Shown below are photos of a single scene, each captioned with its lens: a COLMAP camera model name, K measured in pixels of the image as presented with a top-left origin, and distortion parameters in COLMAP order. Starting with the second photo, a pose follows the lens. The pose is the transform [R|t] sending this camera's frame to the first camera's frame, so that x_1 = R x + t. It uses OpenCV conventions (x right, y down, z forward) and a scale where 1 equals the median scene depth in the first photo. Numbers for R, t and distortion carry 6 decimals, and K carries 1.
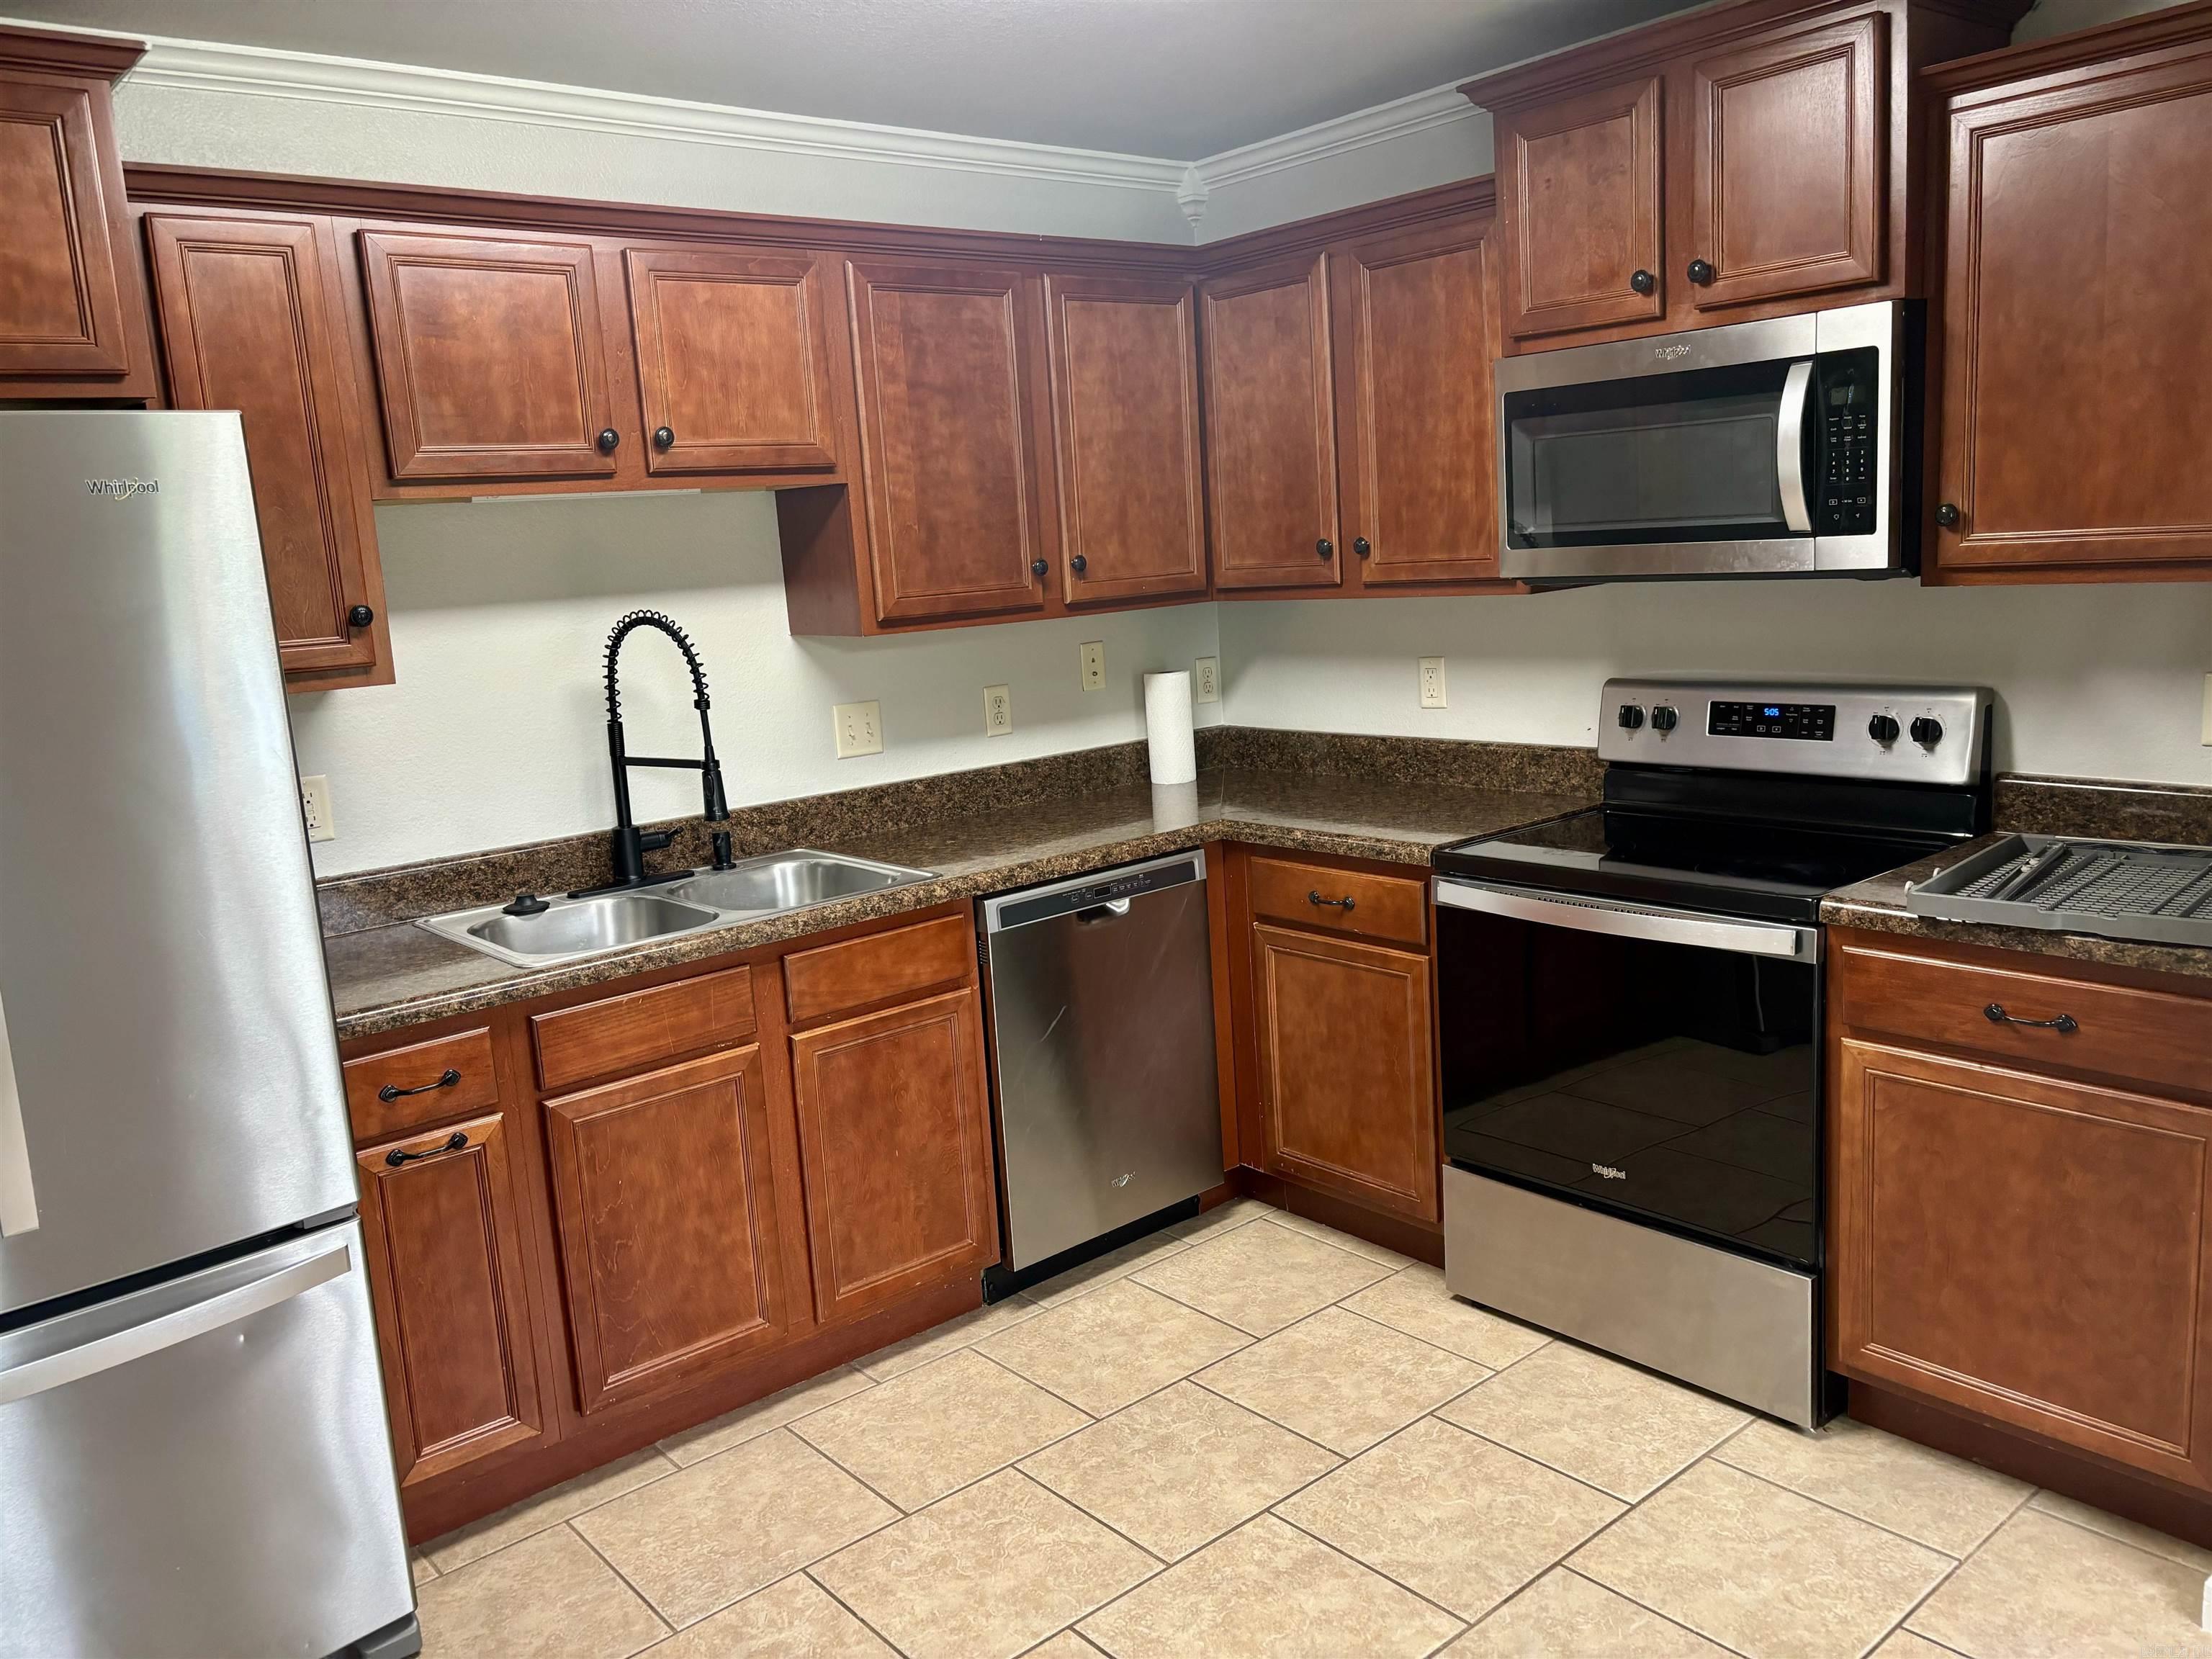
lens RADIAL K [[1686.5, 0, 1106.0], [0, 1686.5, 829.5], [0, 0, 1]] dist [0.071962, -0.081361]
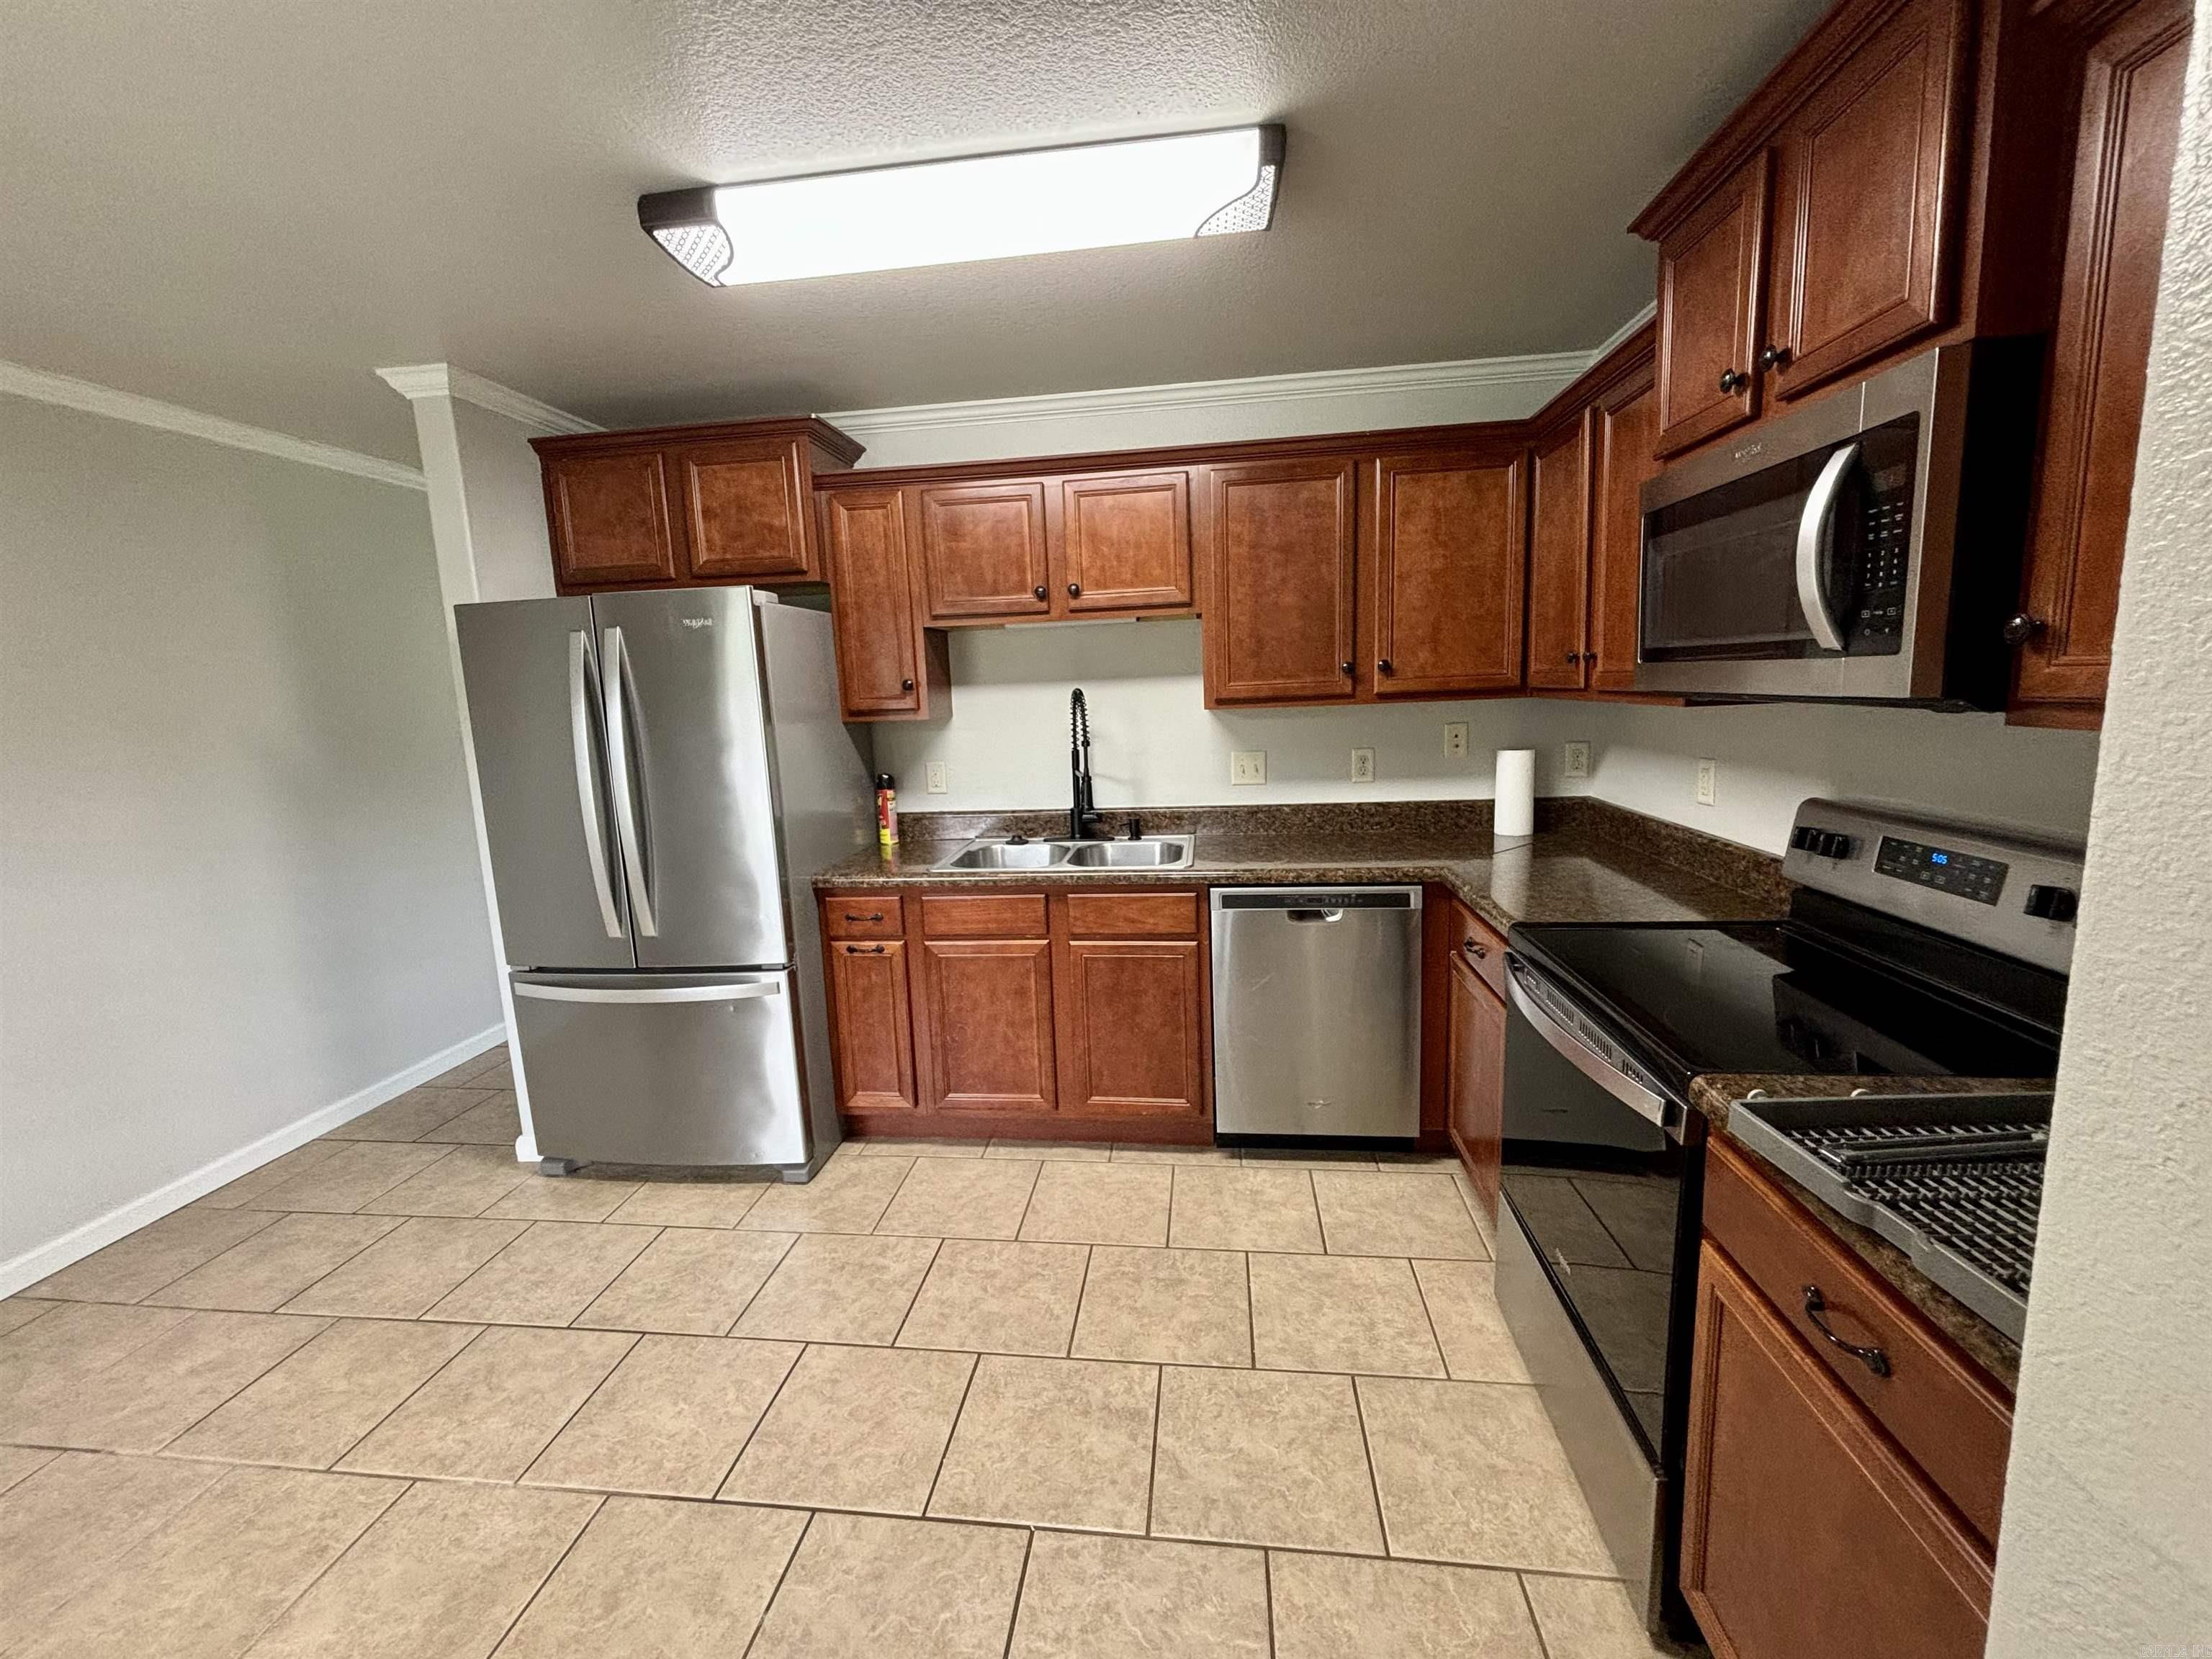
lens RADIAL K [[891.8, 0, 1099.3], [0, 891.8, 822.2], [0, 0, 1]] dist [0.023756, -0.015168]
pose [[0.673747, 0.149916, -0.723595, 0.438559], [-0.131088, 0.987922, 0.082623, -0.070408], [0.727242, 0.039188, 0.685261, 0.383559]]
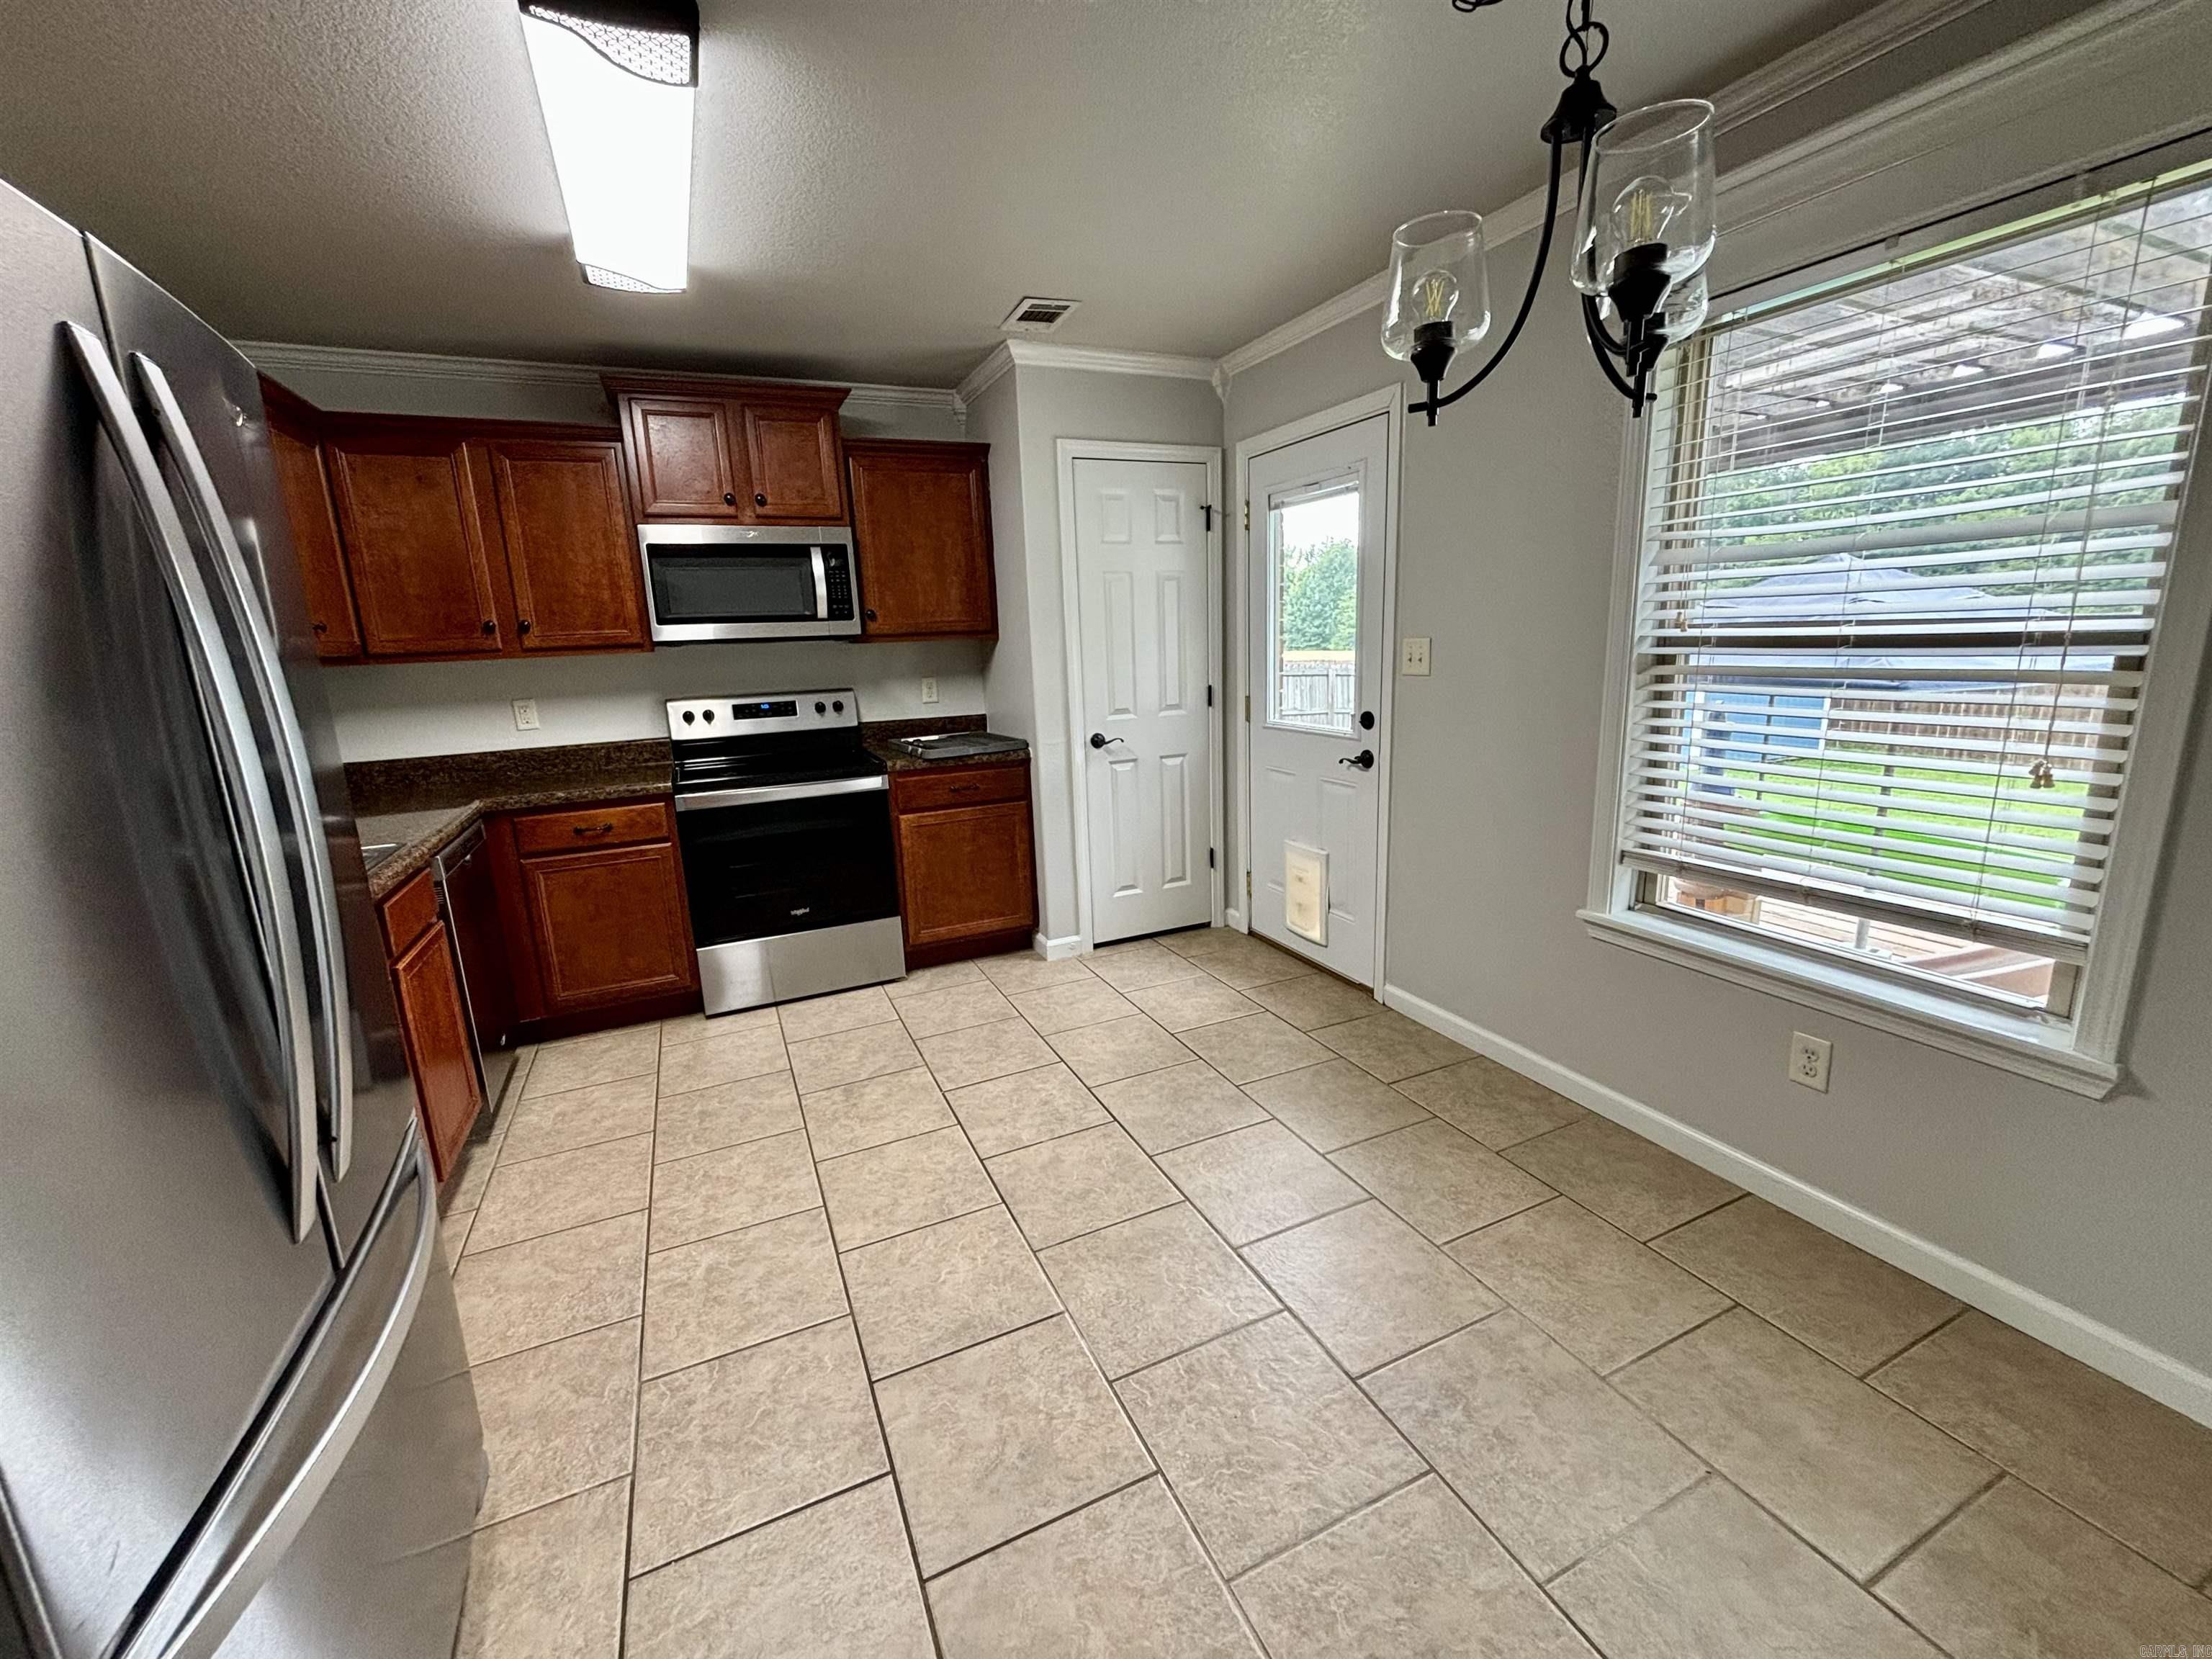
lens RADIAL K [[879.9, 0, 1095.1], [0, 879.9, 833.5], [0, 0, 1]] dist [-0.012155, 0.003227]
pose [[0.277476, -0.162237, 0.946935, -0.614438], [0.188727, 0.975639, 0.111853, 0.046702], [-0.942013, 0.147676, 0.301335, 0.276743]]
